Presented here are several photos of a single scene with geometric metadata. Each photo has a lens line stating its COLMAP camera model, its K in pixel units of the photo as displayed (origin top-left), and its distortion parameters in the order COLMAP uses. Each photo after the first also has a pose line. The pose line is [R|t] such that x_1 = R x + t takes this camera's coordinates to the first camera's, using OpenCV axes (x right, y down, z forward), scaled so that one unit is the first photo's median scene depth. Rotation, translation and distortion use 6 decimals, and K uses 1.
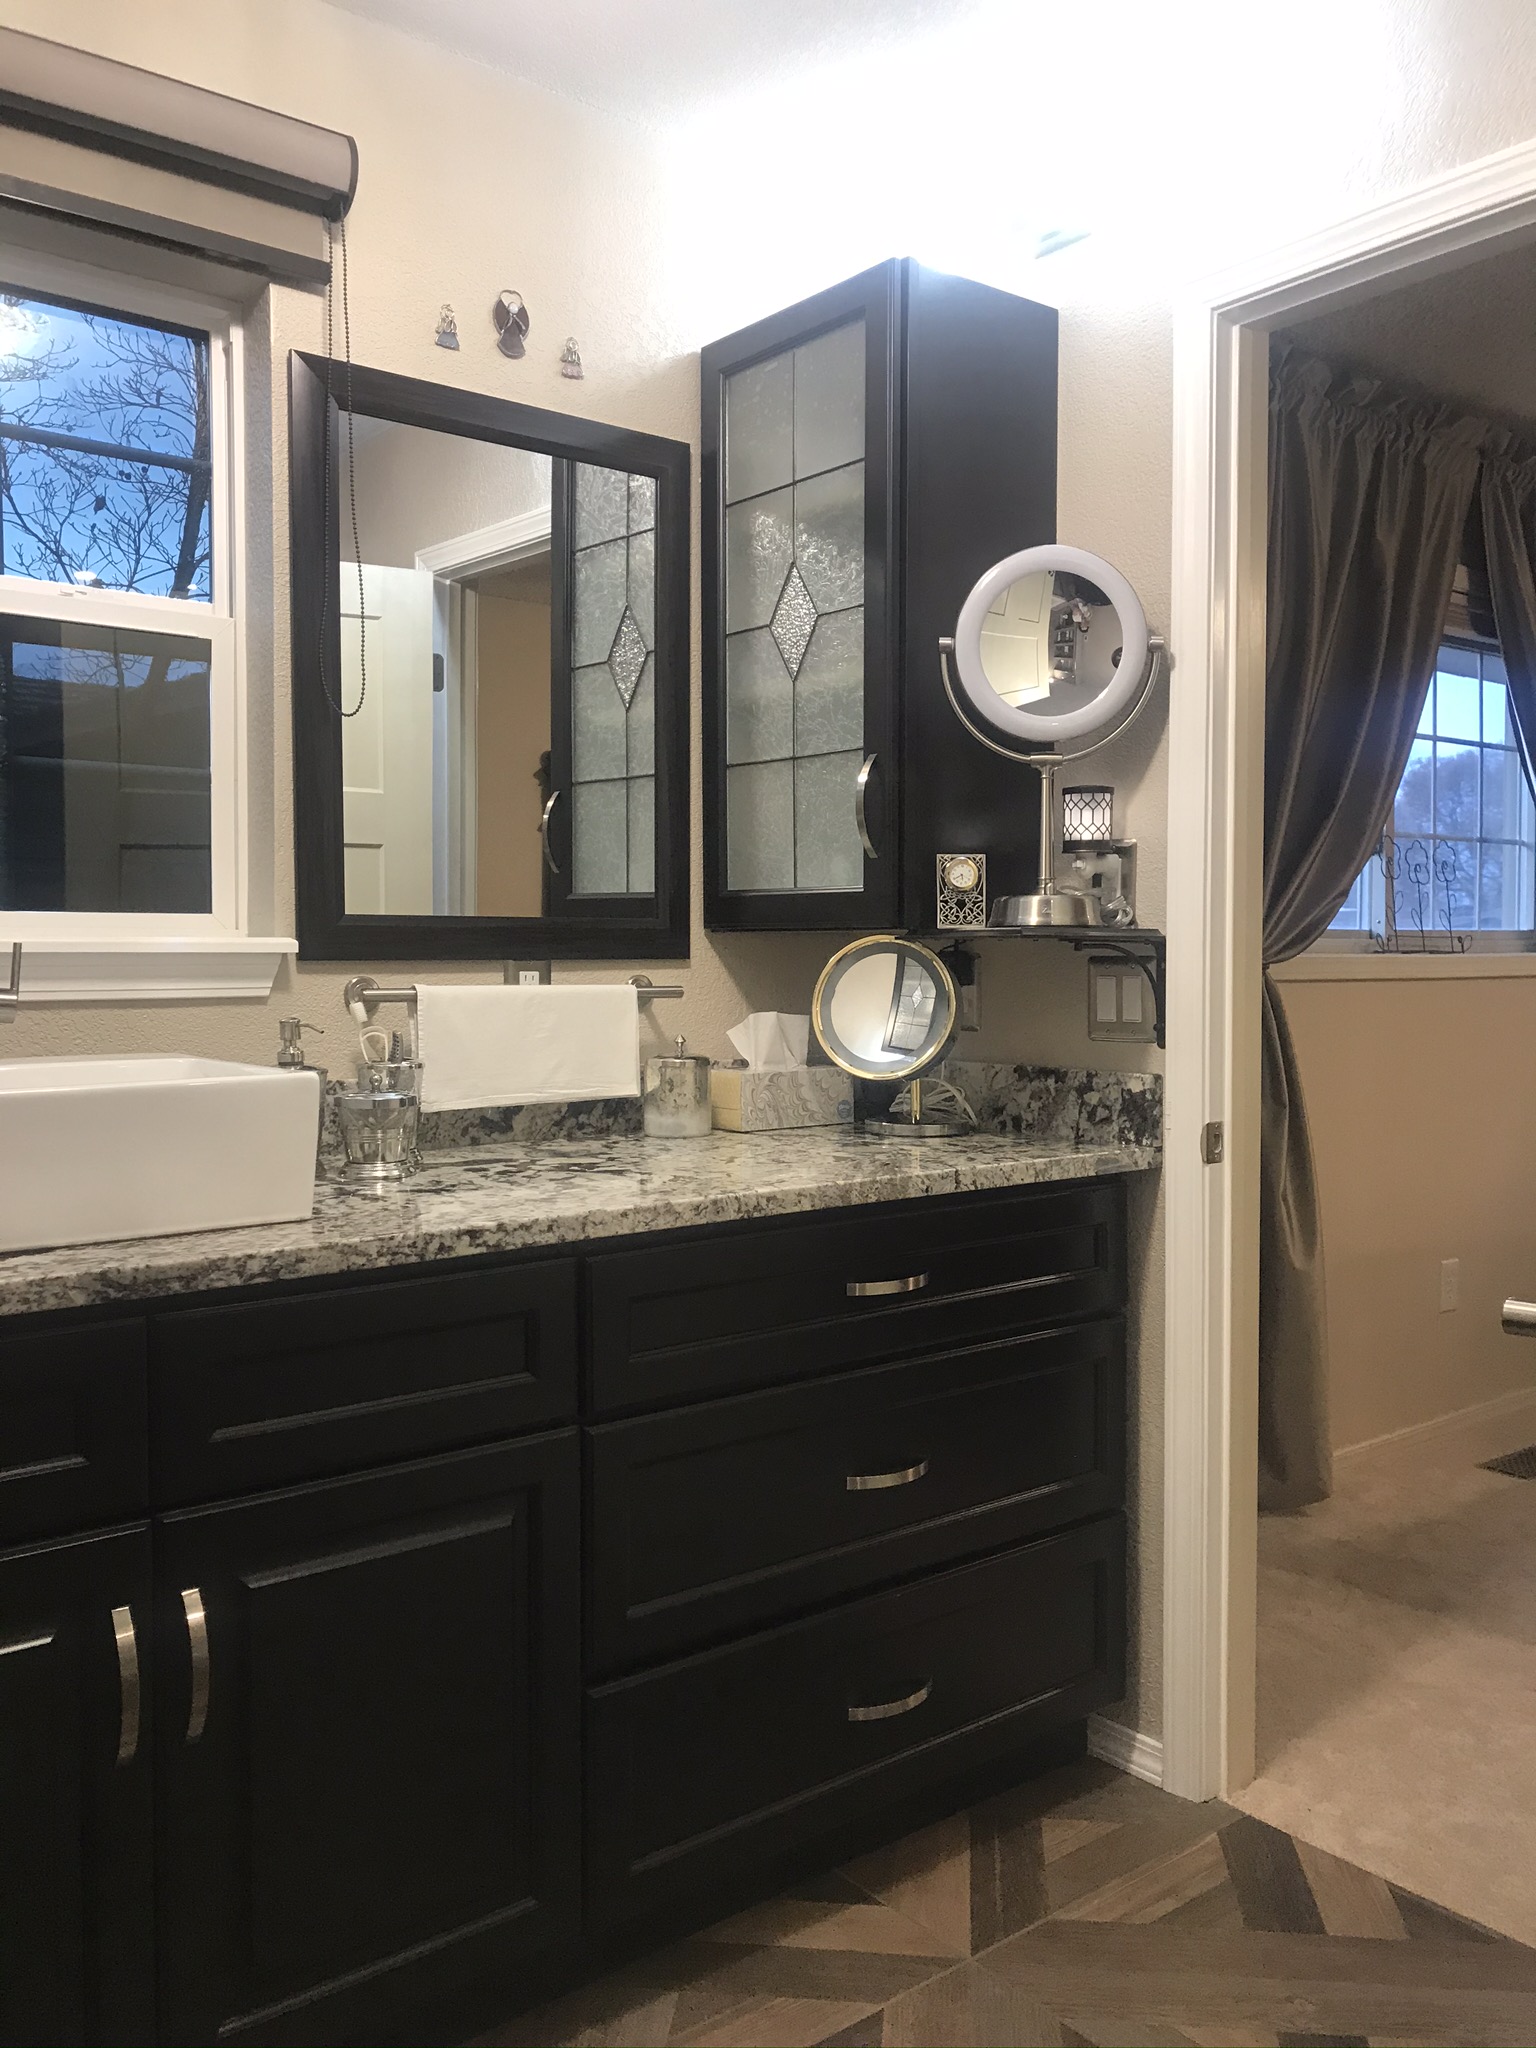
lens RADIAL K [[1708.5, 0, 767.9], [0, 1708.5, 1021.9], [0, 0, 1]] dist [-0.013763, -0.005246]
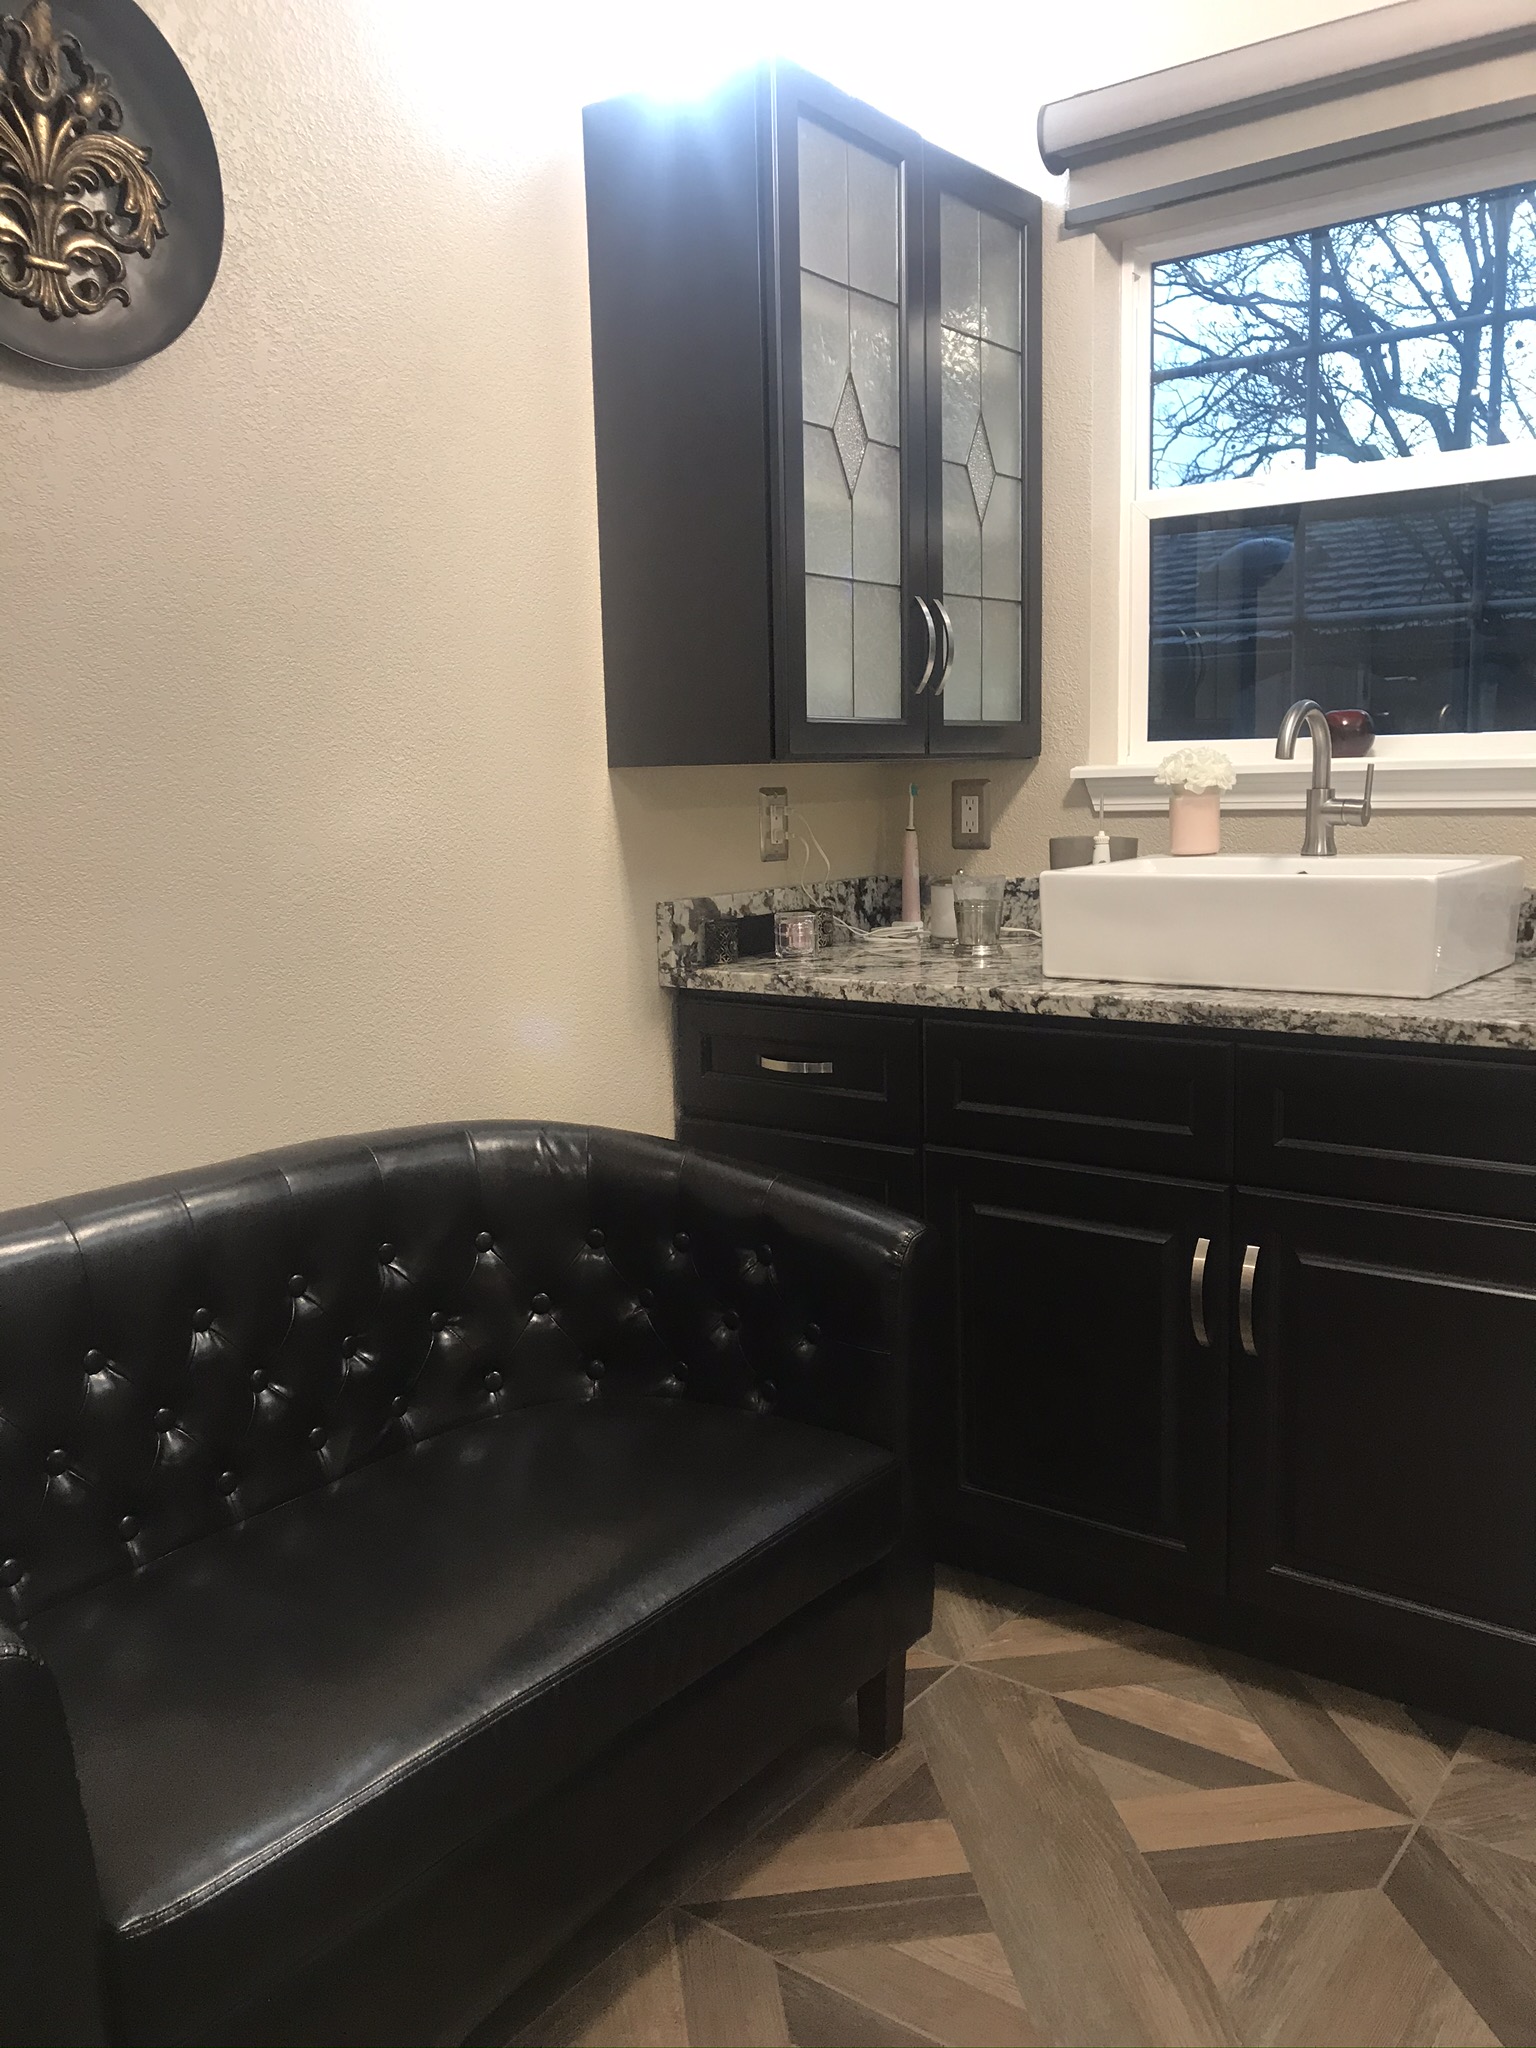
lens RADIAL K [[1708.5, 0, 767.6], [0, 1708.5, 1024.7], [0, 0, 1]] dist [-0.013763, -0.005246]
pose [[0.243584, 0.143413, -0.959218, 0.825250], [-0.015501, 0.989457, 0.143998, -0.034097], [0.969756, -0.020207, 0.243239, 0.276758]]
